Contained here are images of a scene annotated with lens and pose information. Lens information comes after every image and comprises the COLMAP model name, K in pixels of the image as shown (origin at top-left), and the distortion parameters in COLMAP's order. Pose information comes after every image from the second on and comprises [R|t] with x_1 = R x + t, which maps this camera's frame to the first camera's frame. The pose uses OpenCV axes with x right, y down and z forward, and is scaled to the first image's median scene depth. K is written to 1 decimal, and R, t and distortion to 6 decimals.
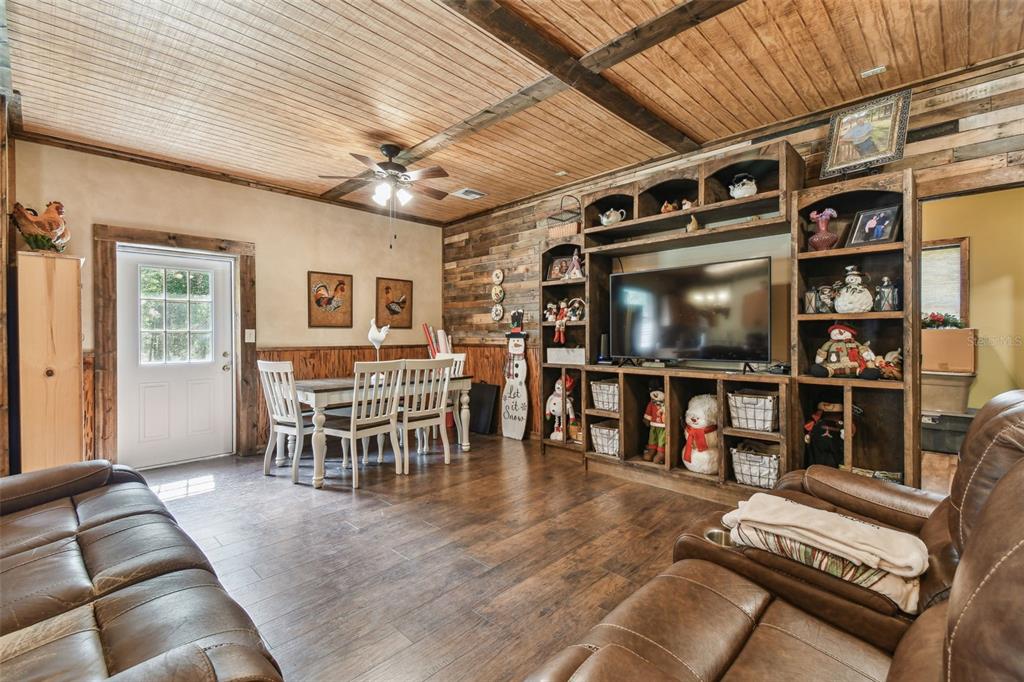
lens RADIAL K [[453.7, 0, 515.2], [0, 453.7, 335.6], [0, 0, 1]] dist [0.015966, -0.006133]
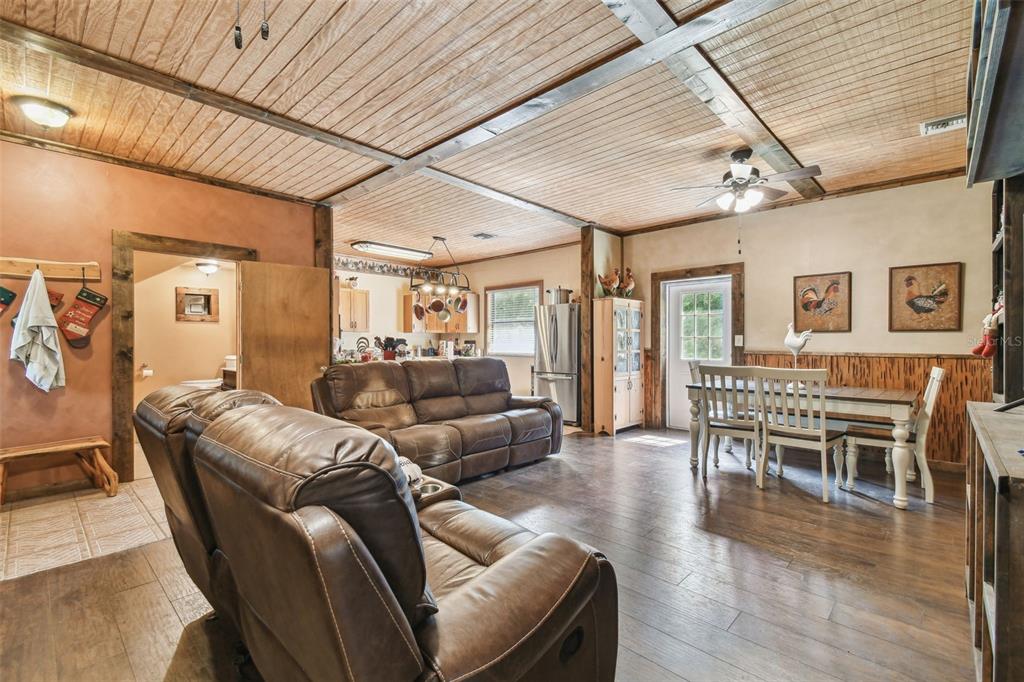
lens RADIAL K [[453.7, 0, 515.4], [0, 453.7, 343.6], [0, 0, 1]] dist [0.015966, -0.006133]
pose [[-0.019798, 0.010422, -0.999750, 0.566744], [-0.002504, 0.999942, 0.010474, -0.002724], [0.999801, 0.002710, -0.019770, 0.404144]]
